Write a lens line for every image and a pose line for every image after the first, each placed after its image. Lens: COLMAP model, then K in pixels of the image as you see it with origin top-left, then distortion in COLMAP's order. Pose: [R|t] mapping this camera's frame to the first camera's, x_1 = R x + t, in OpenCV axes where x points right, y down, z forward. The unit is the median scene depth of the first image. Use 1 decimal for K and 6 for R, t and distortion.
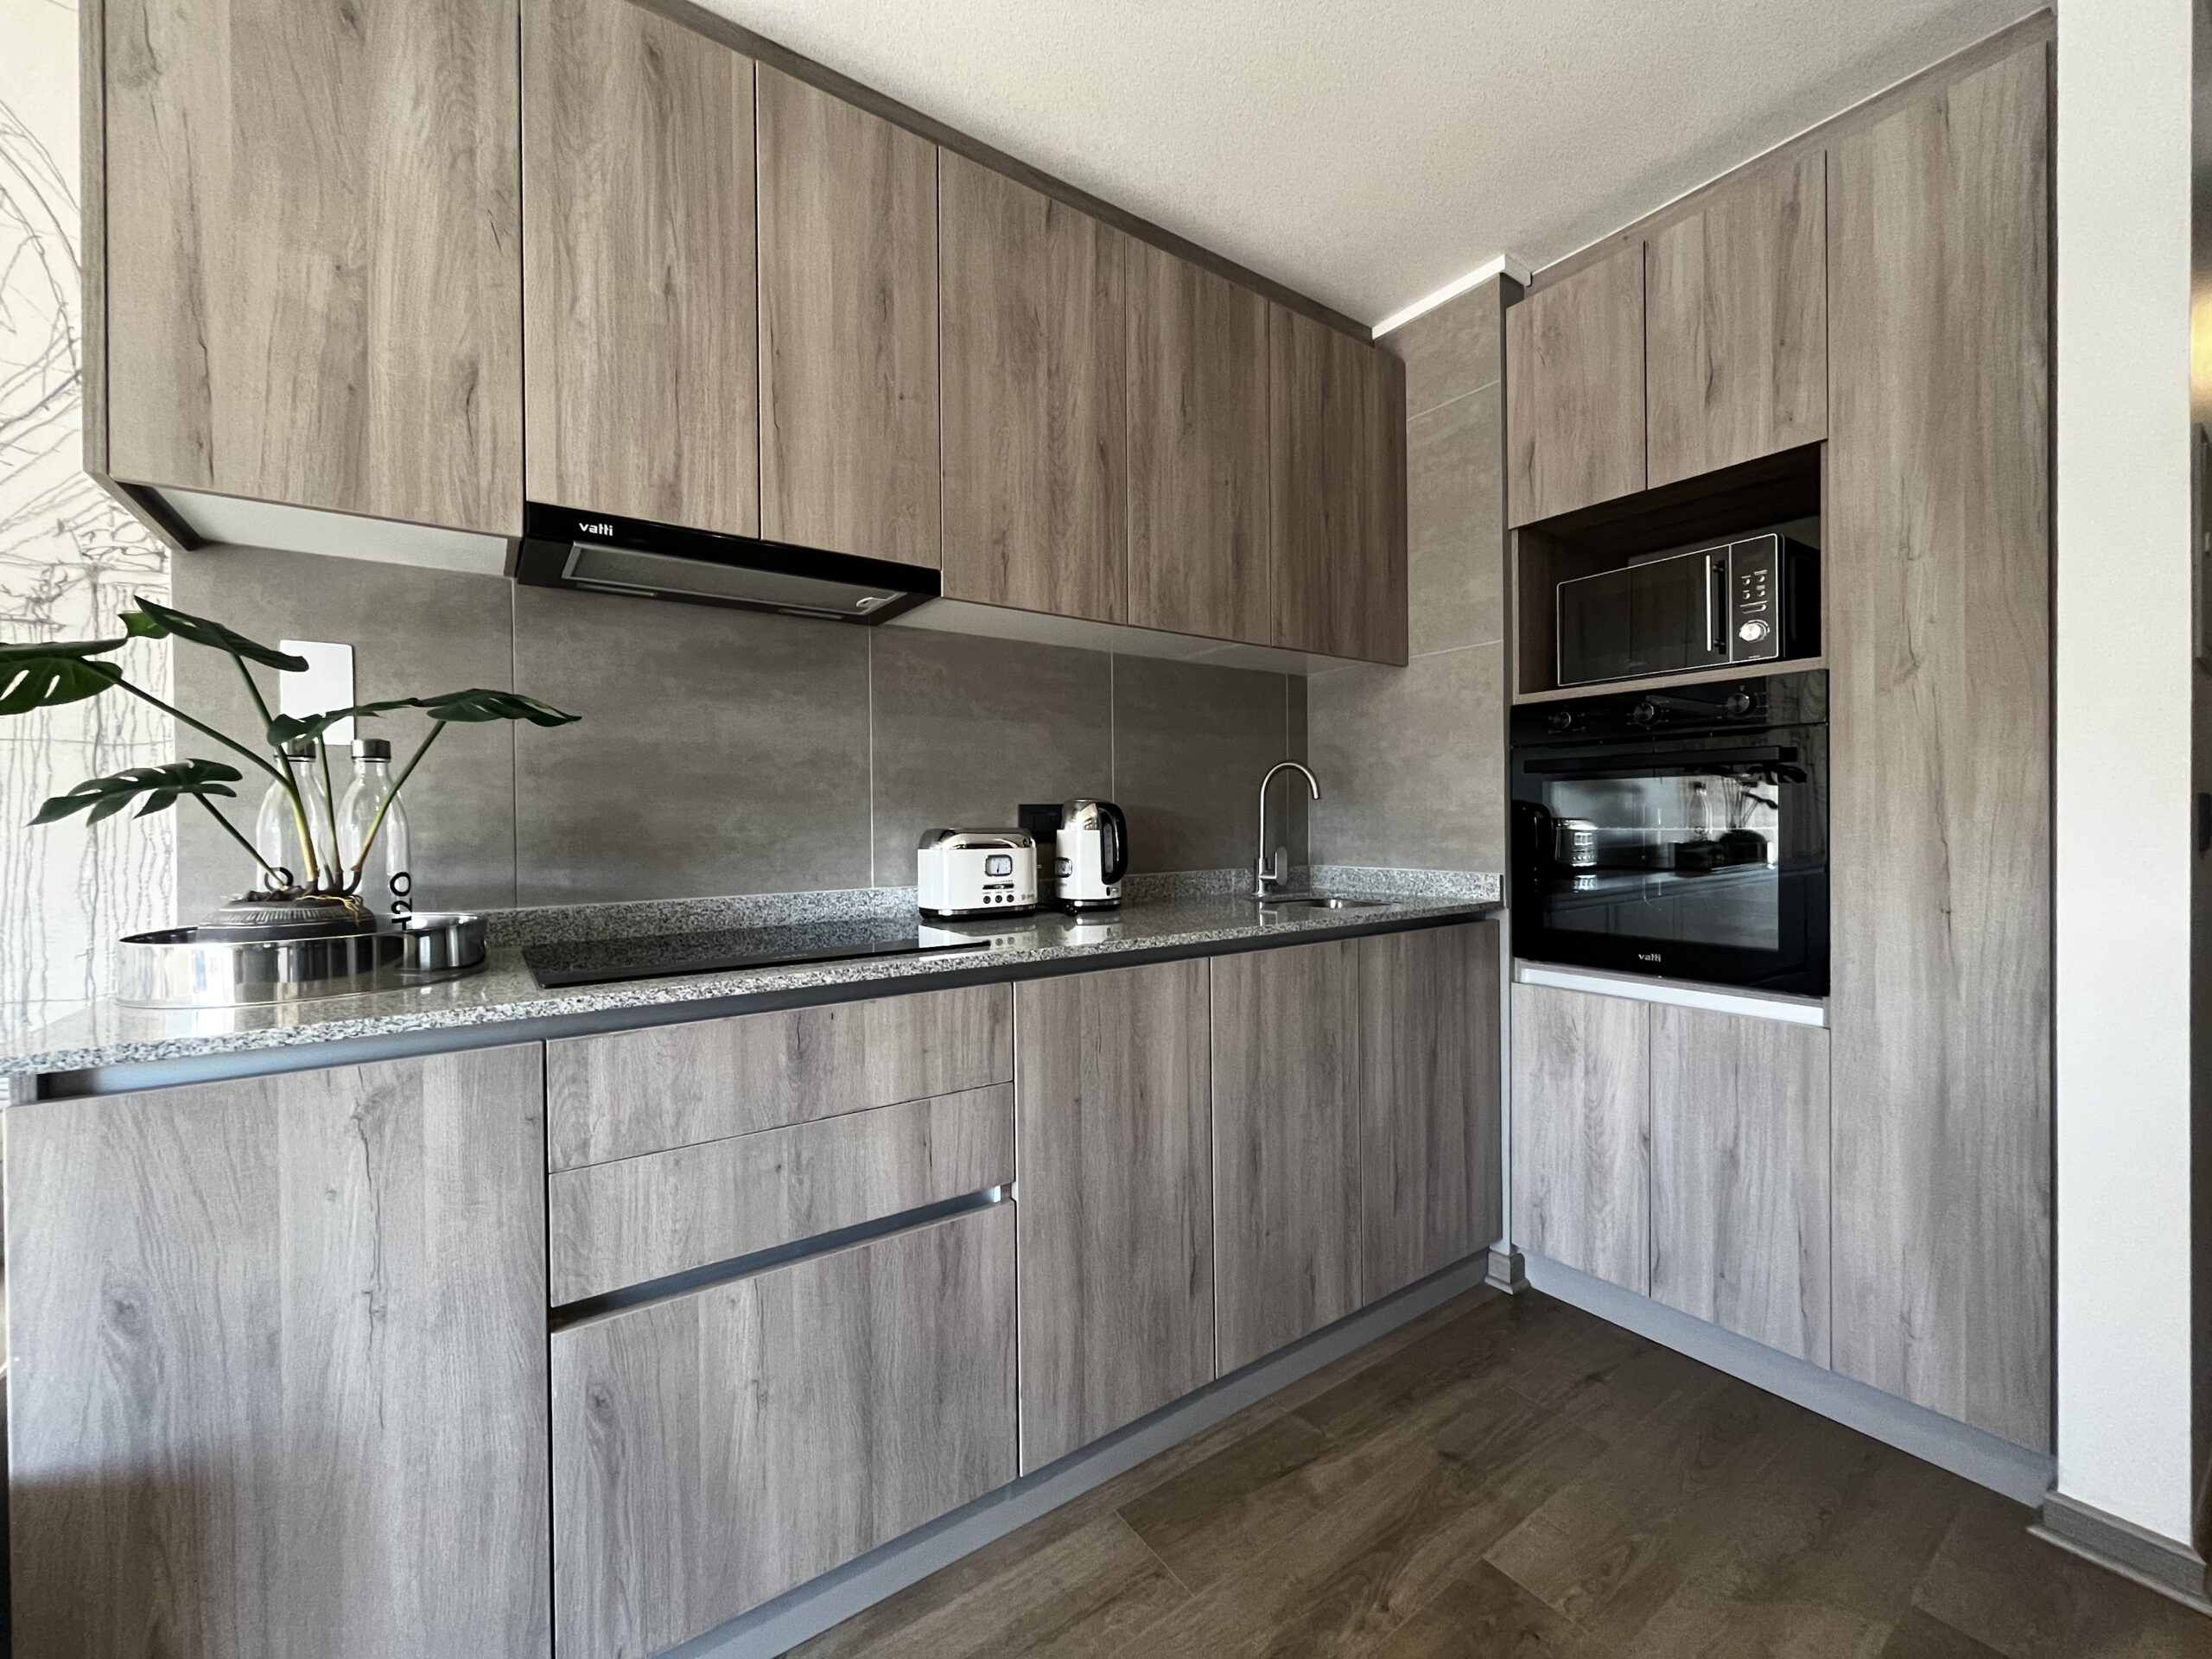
lens RADIAL K [[893.0, 0, 1115.4], [0, 893.0, 828.9], [0, 0, 1]] dist [-0.001144, -0.000617]
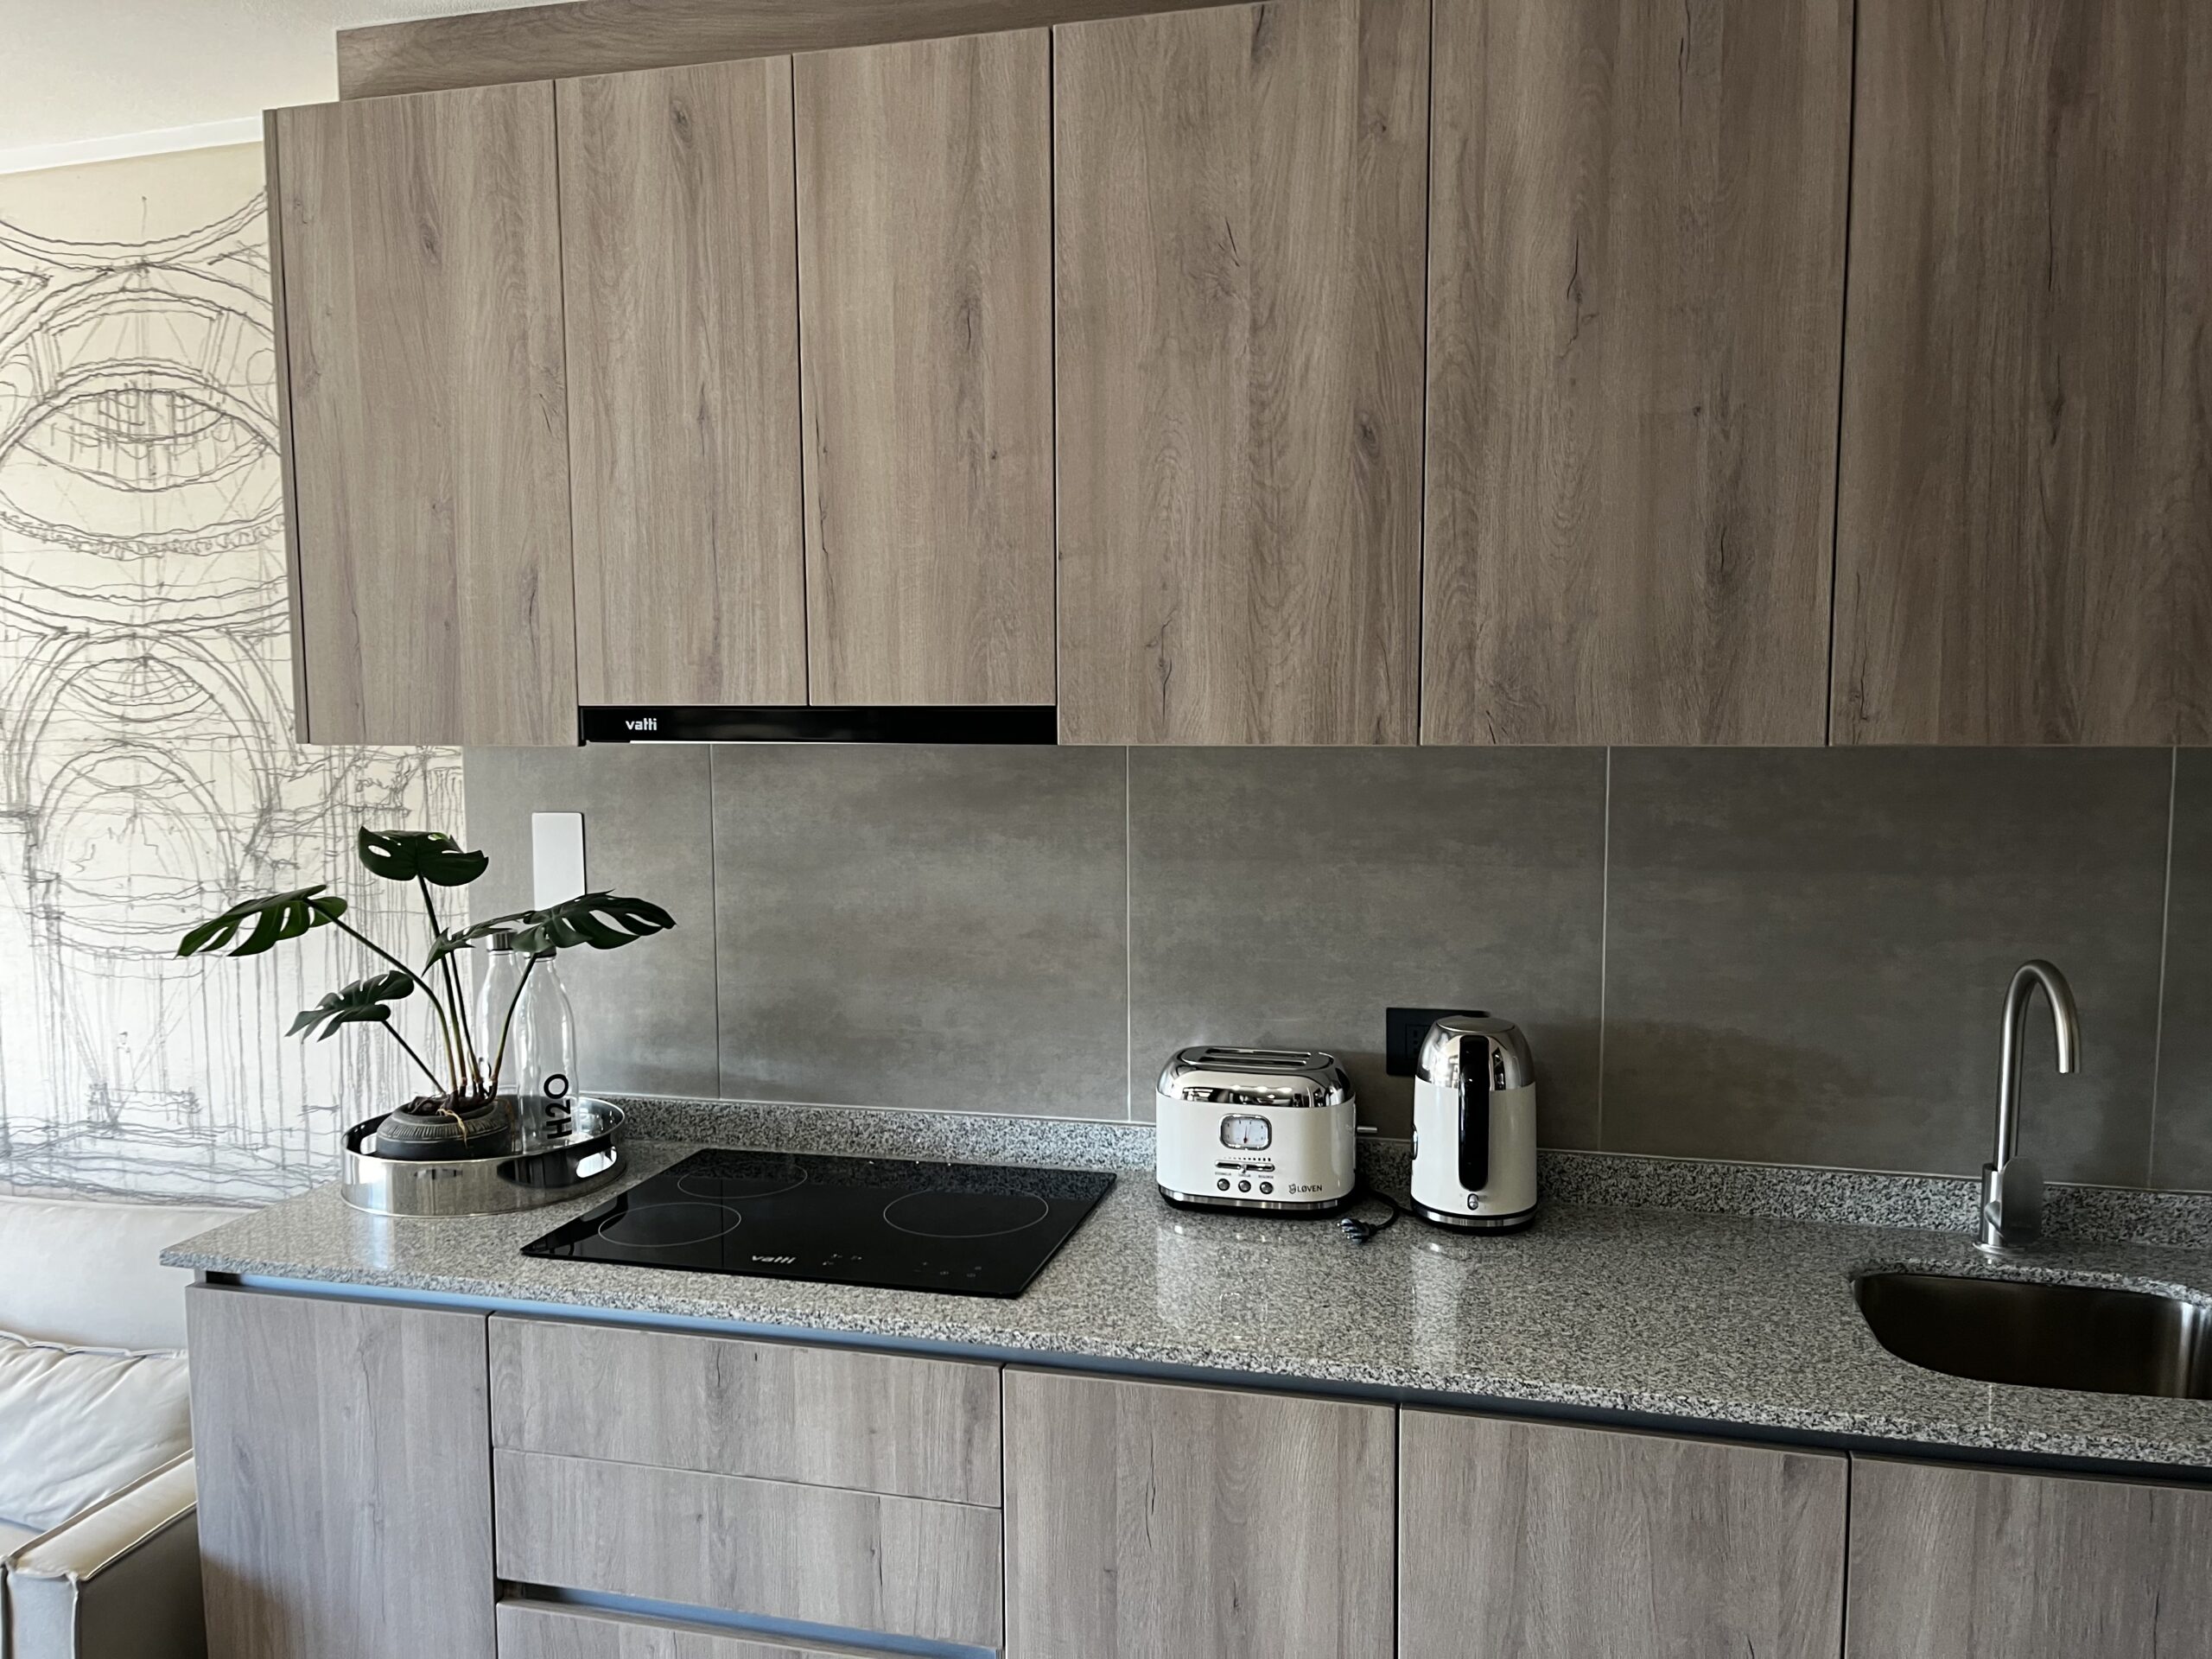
lens RADIAL K [[1702.7, 0, 1109.6], [0, 1702.7, 845.0], [0, 0, 1]] dist [0.061673, -0.089088]
pose [[0.639820, 0.081925, -0.764146, 0.873966], [-0.009395, 0.995061, 0.098815, -0.343181], [0.768468, -0.056045, 0.637430, 0.250235]]
